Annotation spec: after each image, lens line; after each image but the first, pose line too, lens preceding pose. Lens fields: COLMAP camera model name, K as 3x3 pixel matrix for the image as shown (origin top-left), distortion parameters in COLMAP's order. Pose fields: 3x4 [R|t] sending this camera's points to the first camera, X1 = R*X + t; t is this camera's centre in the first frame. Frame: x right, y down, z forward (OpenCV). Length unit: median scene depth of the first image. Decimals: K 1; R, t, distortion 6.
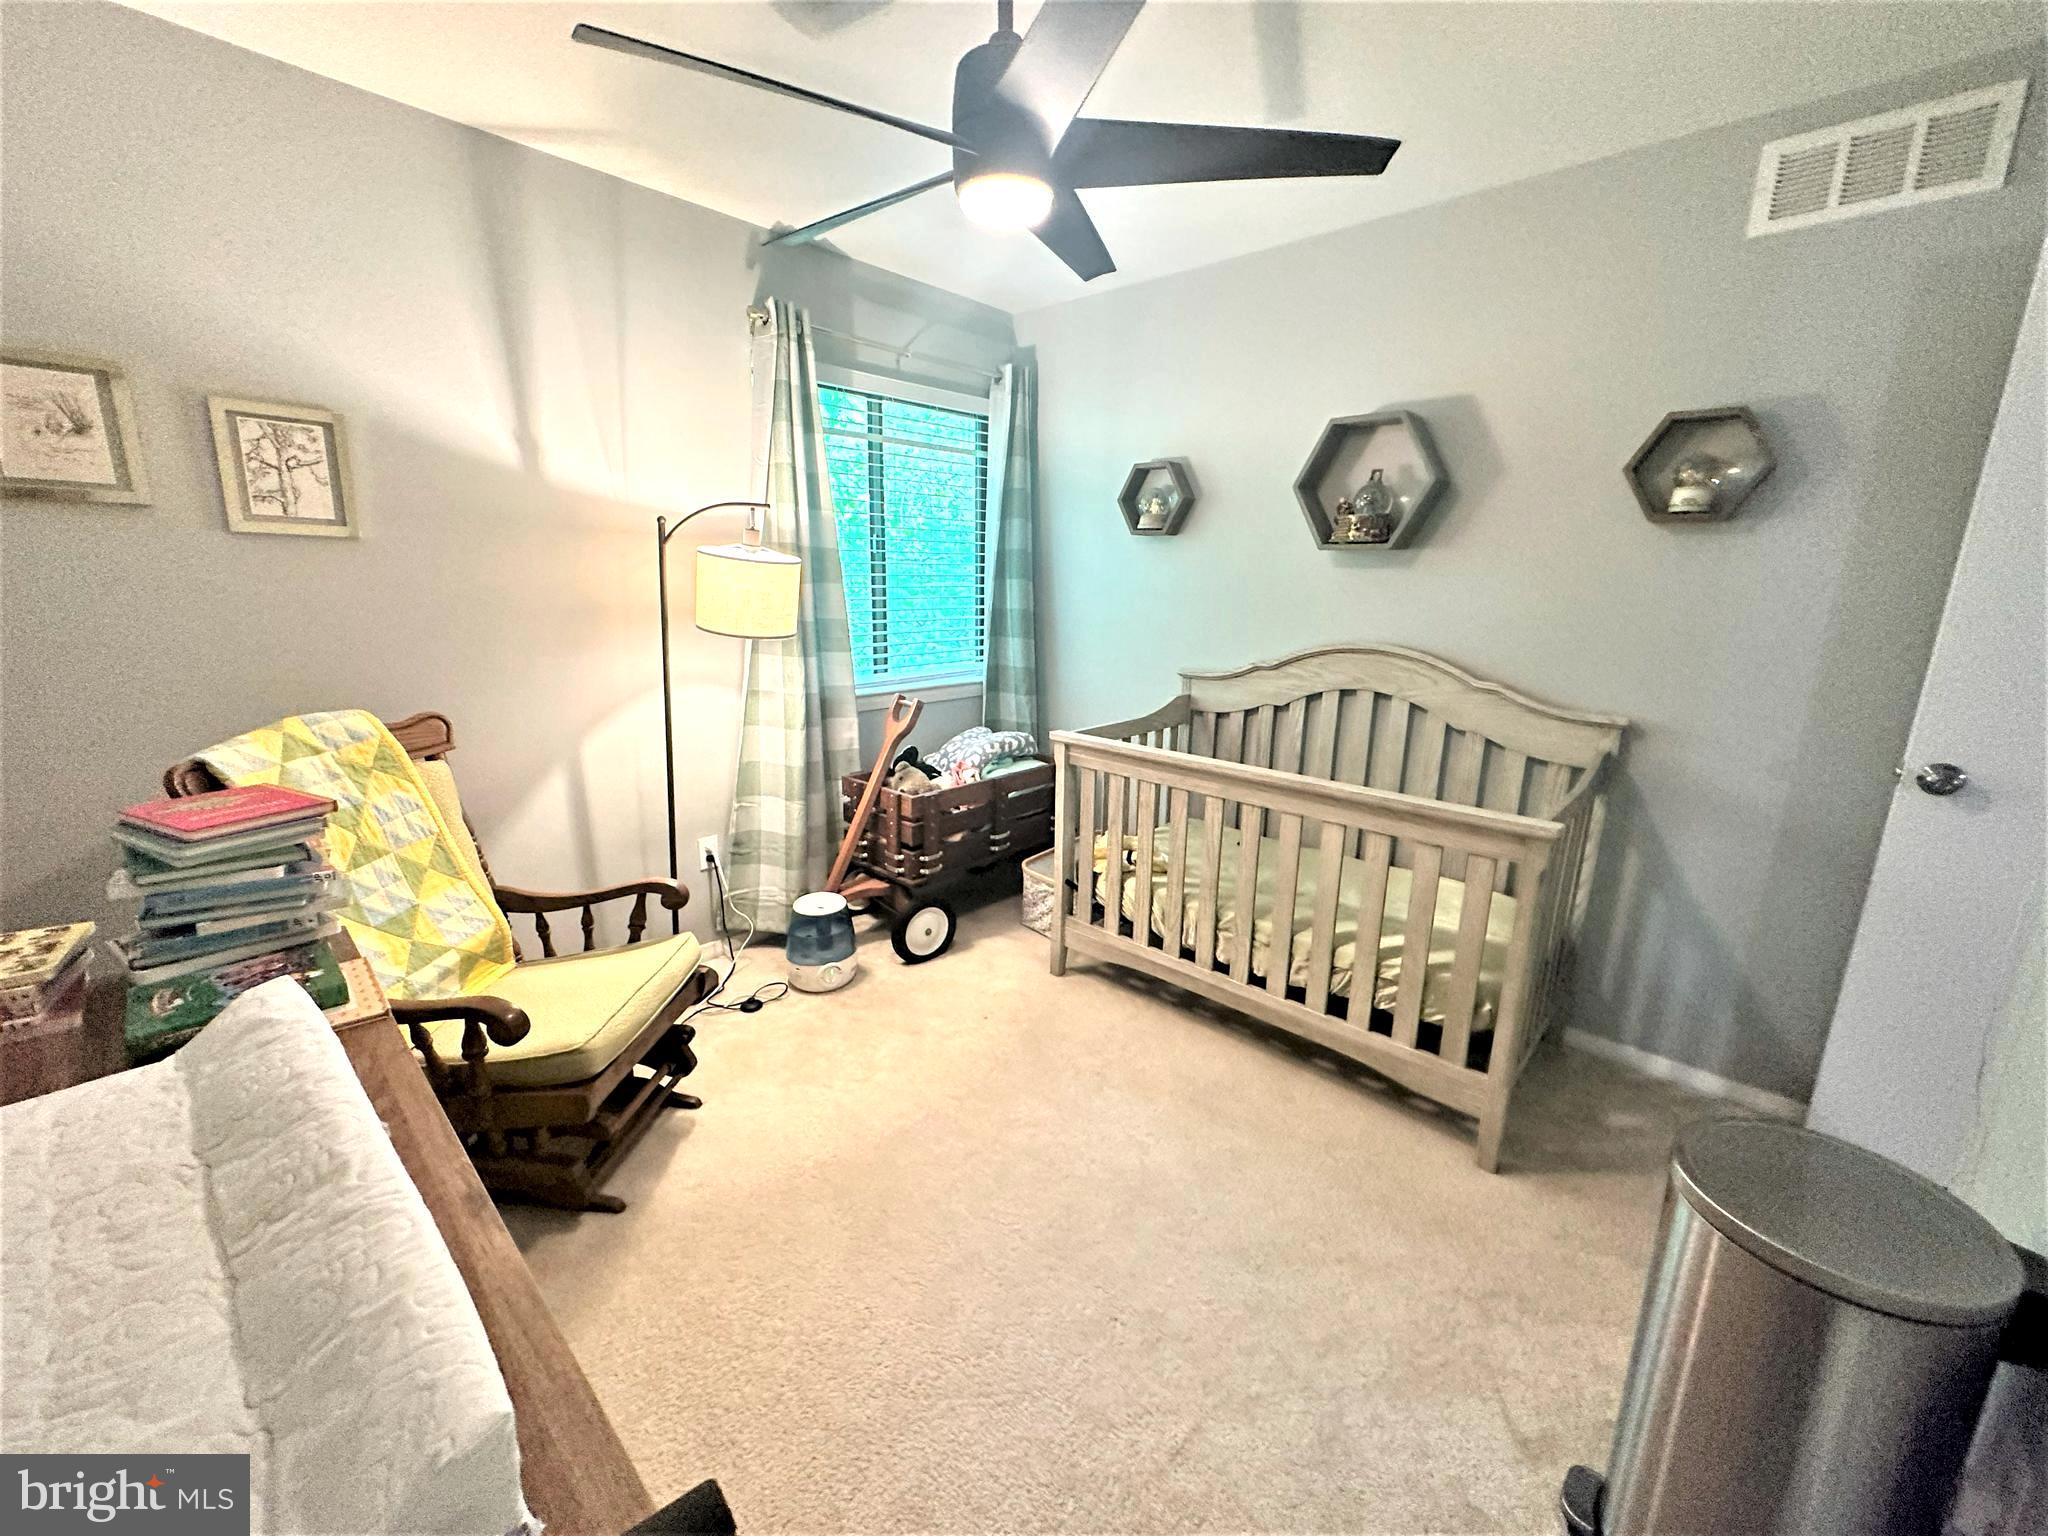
lens RADIAL K [[817.2, 0, 1028.7], [0, 817.2, 757.6], [0, 0, 1]] dist [-0.001231, 0.000067]
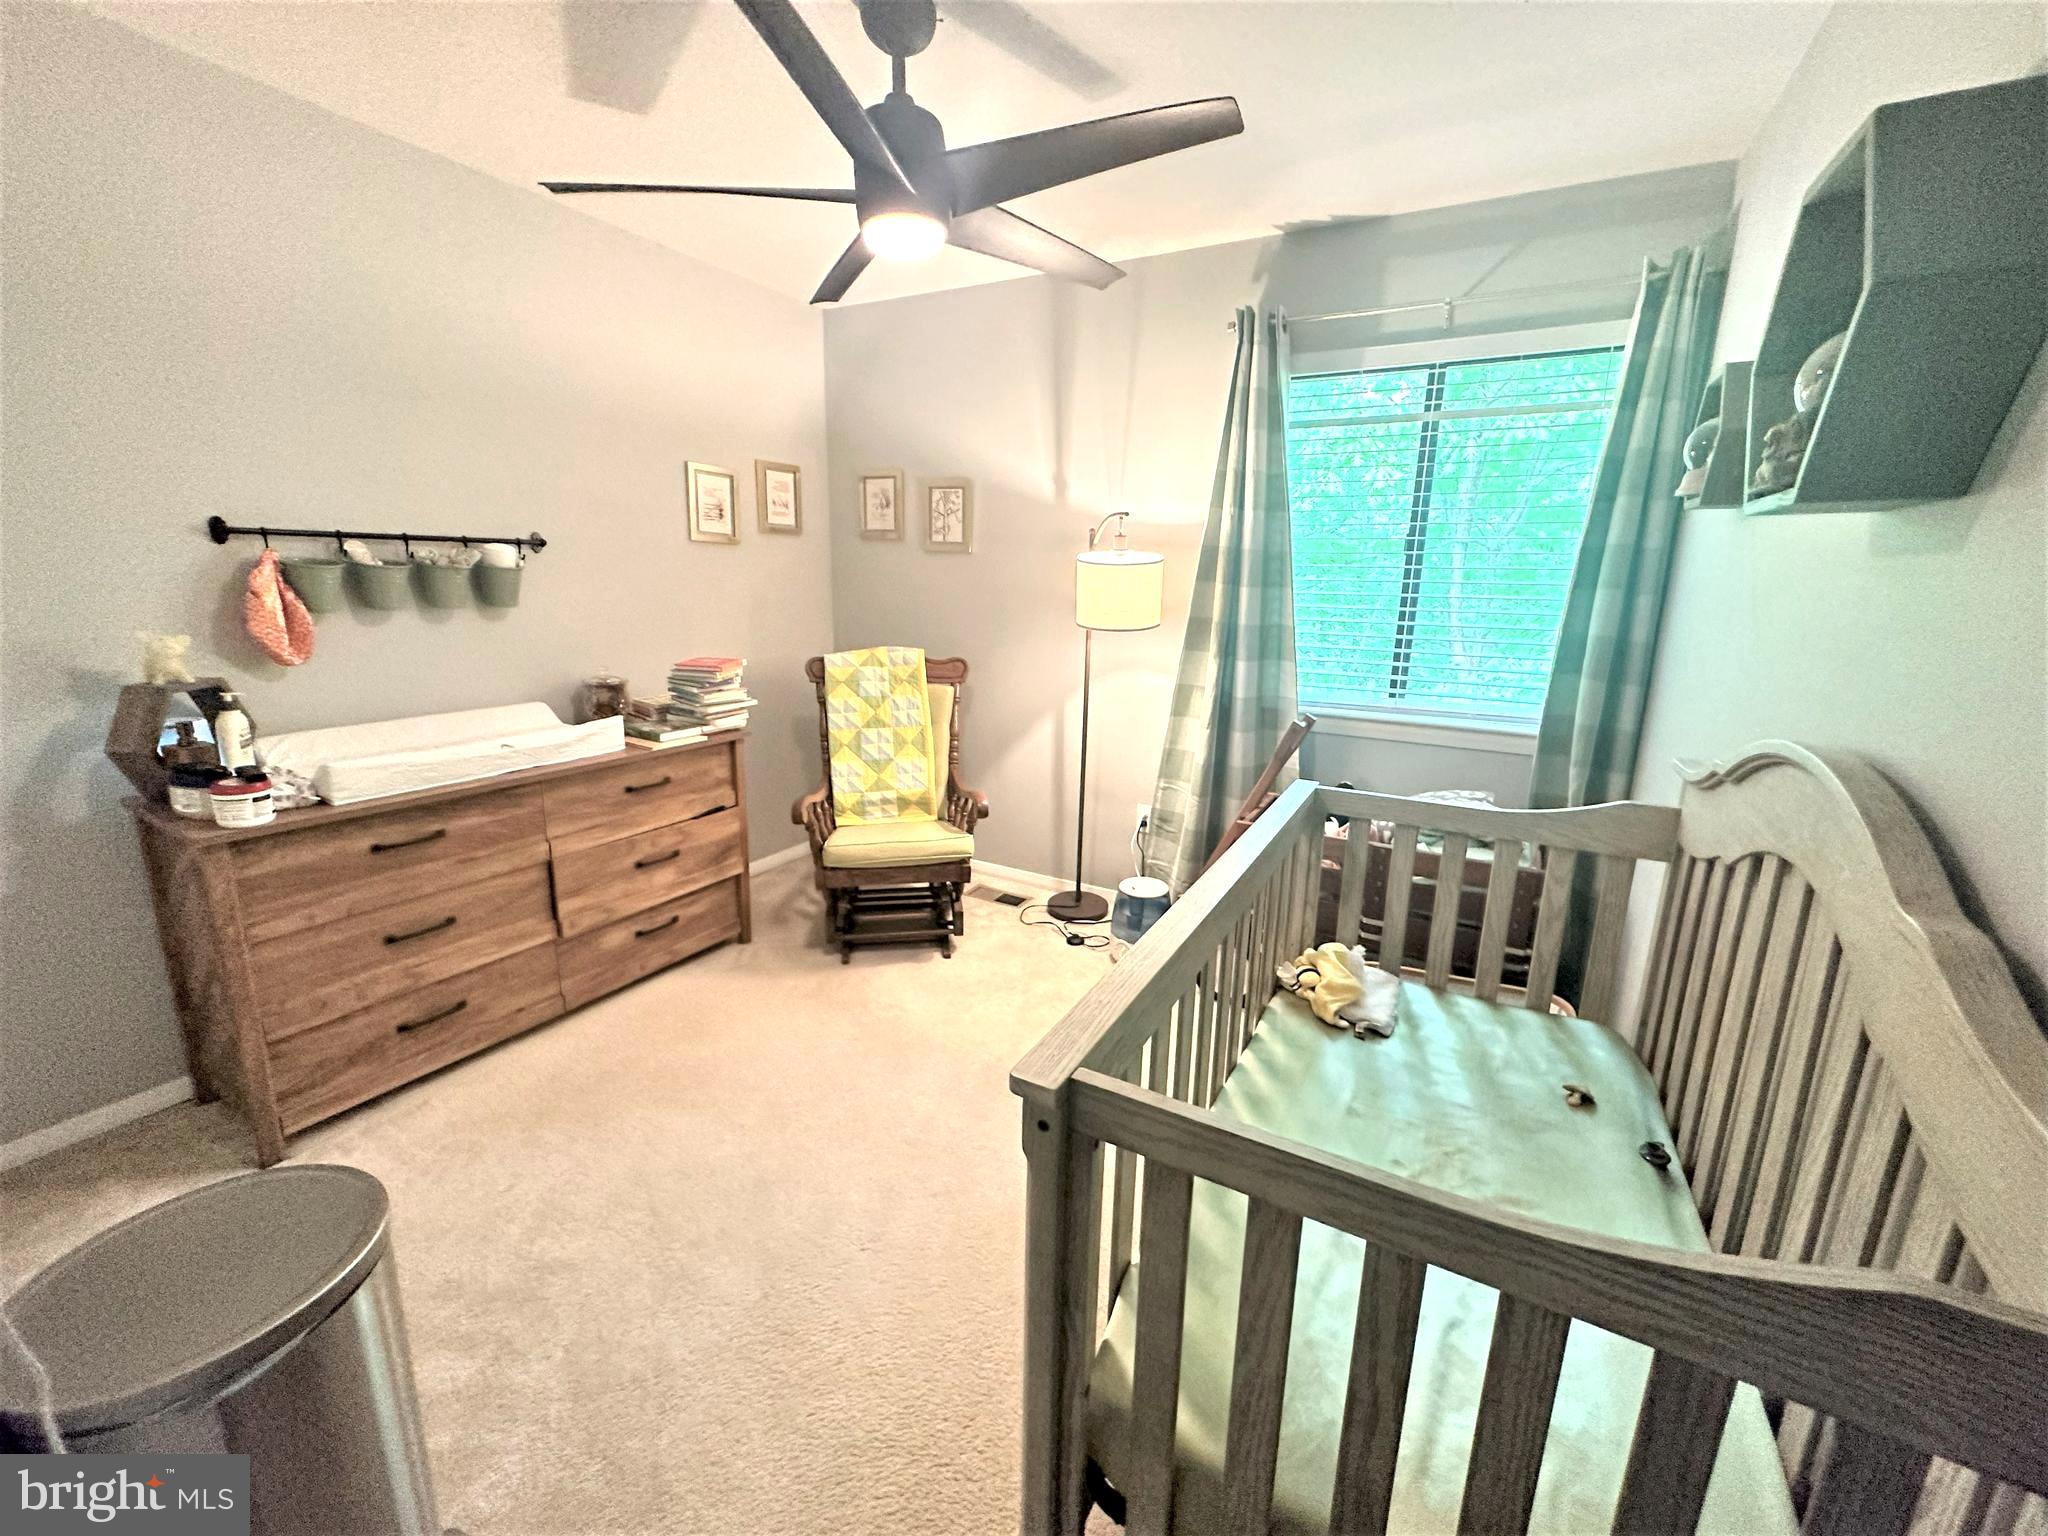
lens RADIAL K [[817.2, 0, 1030.4], [0, 817.2, 765.4], [0, 0, 1]] dist [-0.001231, 0.000067]
pose [[0.249304, 0.205627, -0.946343, 0.888555], [-0.236102, 0.960617, 0.146531, -0.120921], [0.939204, 0.186902, 0.288034, 0.701143]]
